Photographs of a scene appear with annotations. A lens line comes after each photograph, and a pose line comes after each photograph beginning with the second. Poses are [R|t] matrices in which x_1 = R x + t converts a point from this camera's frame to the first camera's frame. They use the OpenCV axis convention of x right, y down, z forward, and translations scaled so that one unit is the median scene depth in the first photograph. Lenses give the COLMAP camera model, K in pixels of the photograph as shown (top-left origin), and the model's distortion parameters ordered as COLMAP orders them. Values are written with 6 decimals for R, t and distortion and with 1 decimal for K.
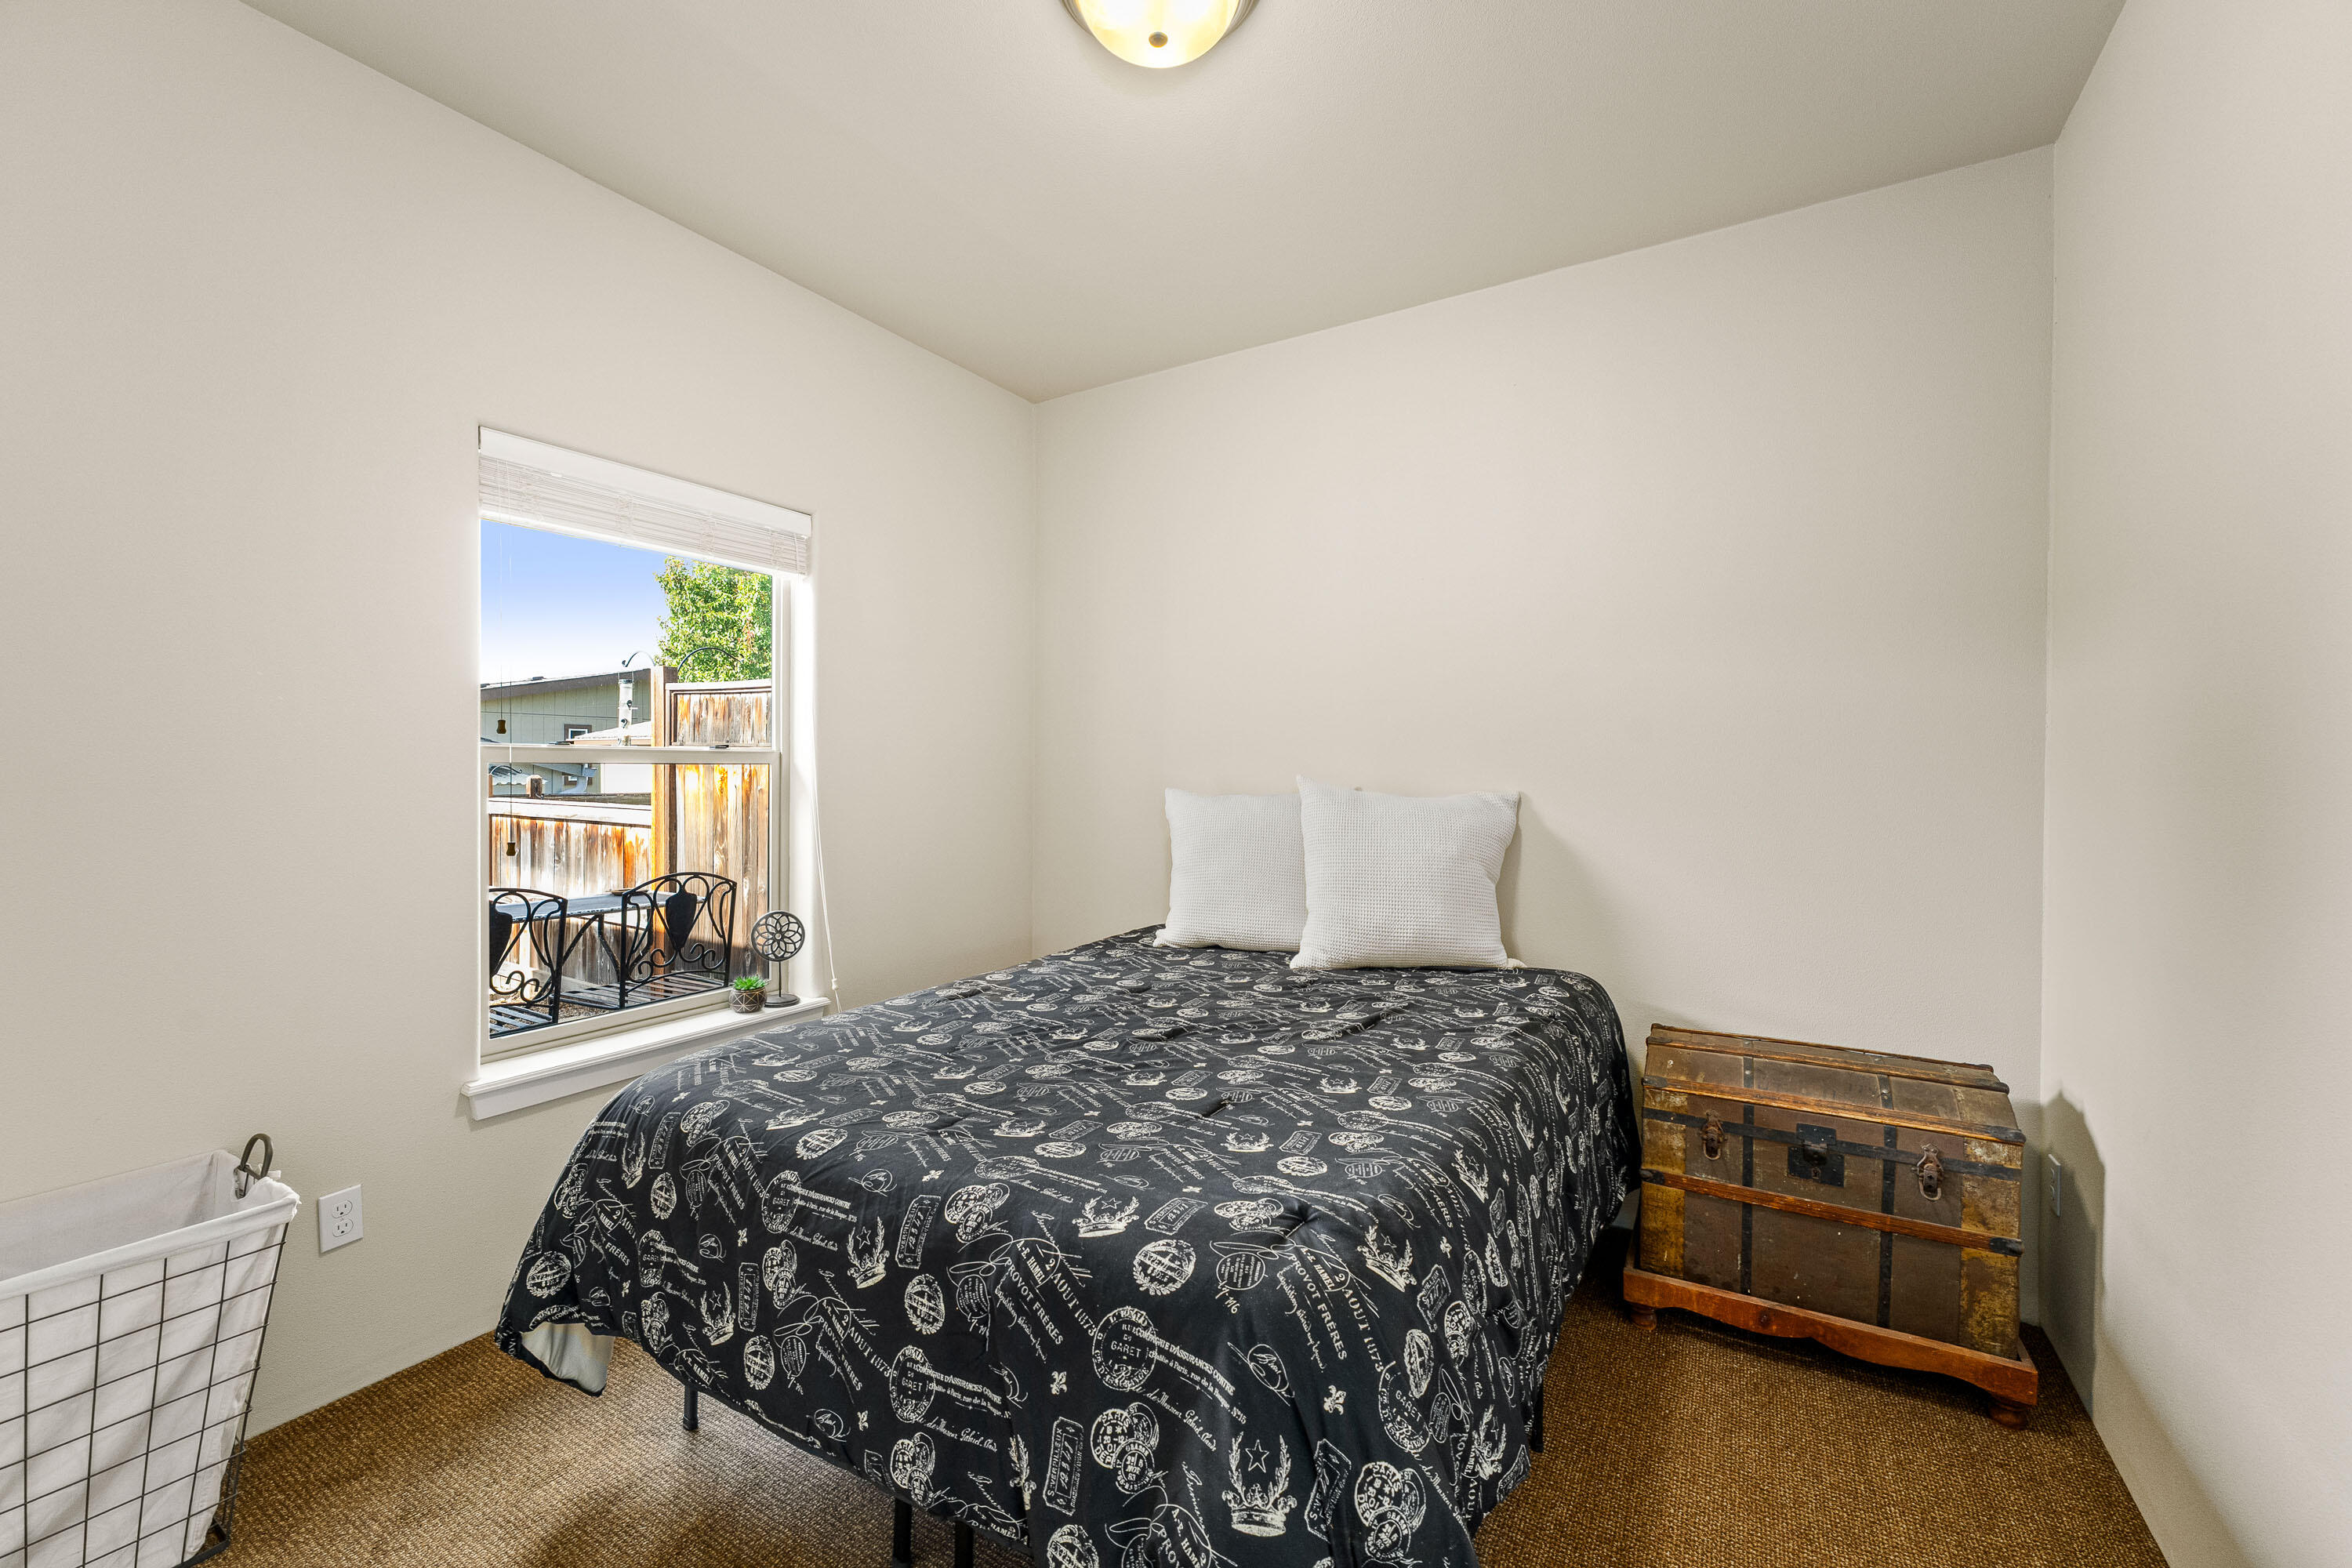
lens RADIAL K [[936.1, 0, 1178.0], [0, 936.1, 776.4], [0, 0, 1]] dist [0.002779, 0.000265]
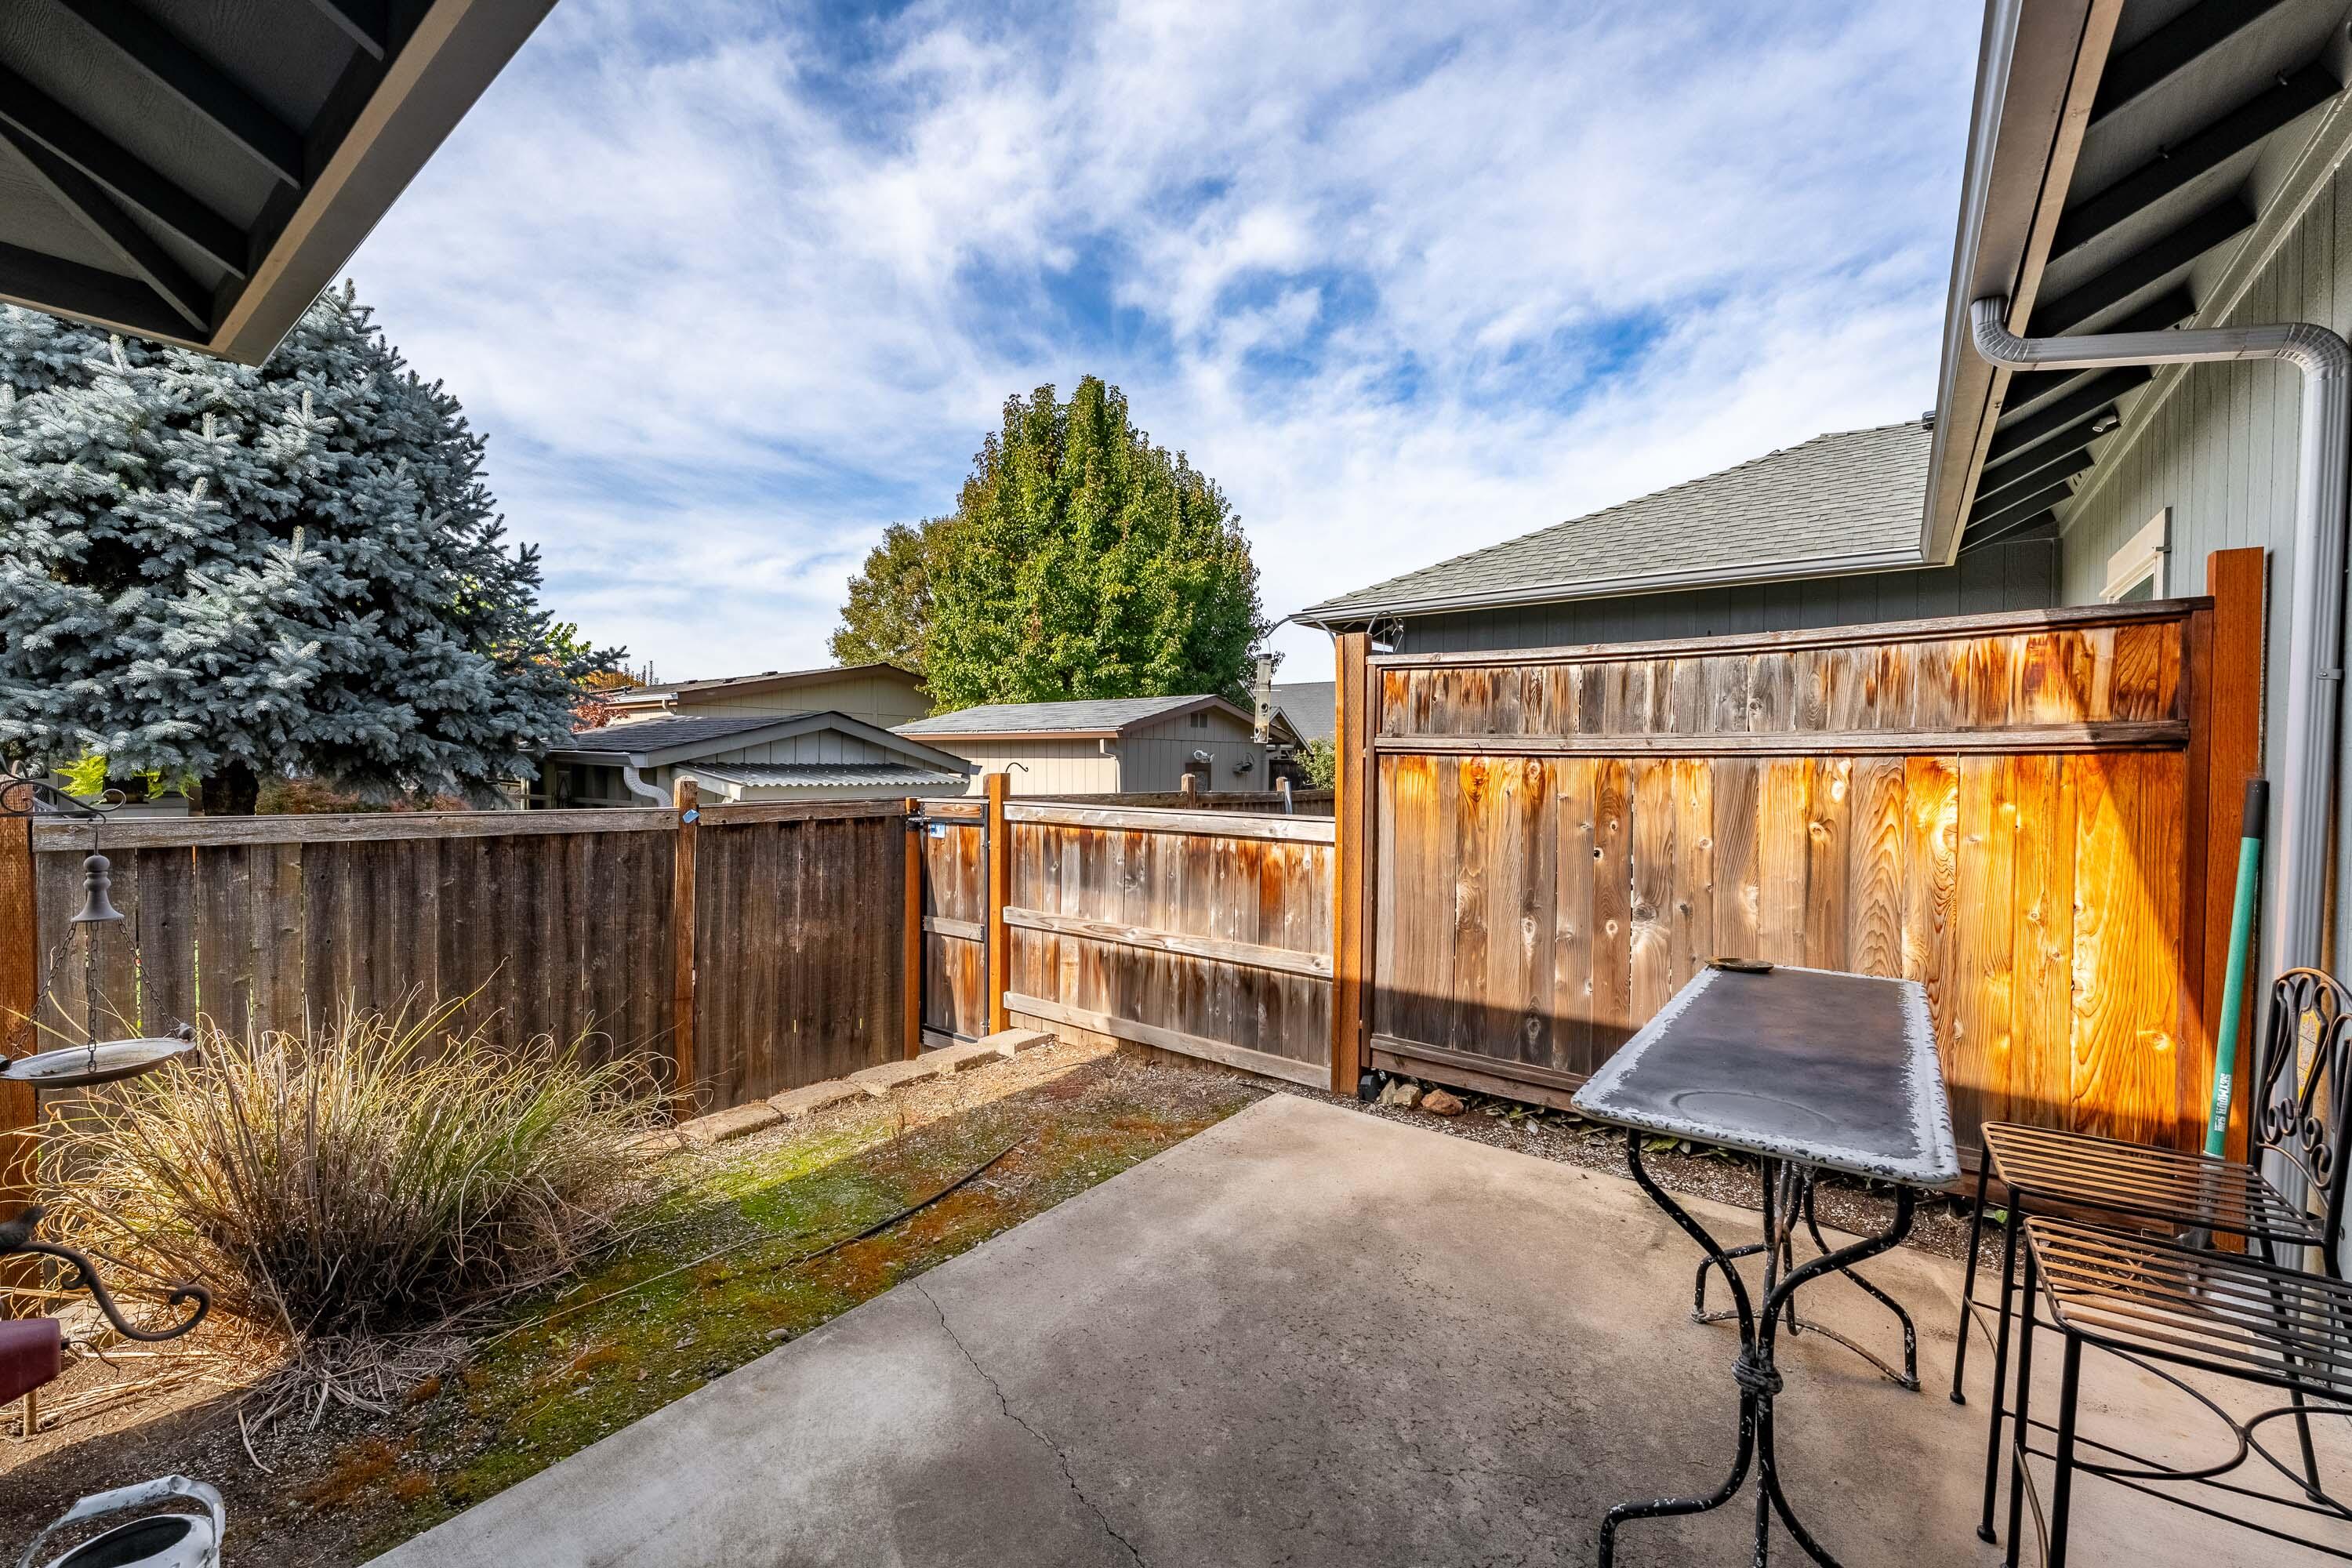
lens RADIAL K [[936.1, 0, 1175.5], [0, 936.1, 786.5], [0, 0, 1]] dist [0.002779, 0.000265]
pose [[0.994715, 0.005307, -0.102540, -0.570927], [-0.004090, 0.999919, 0.012074, -0.001307], [0.102596, -0.011591, 0.994656, 0.210999]]
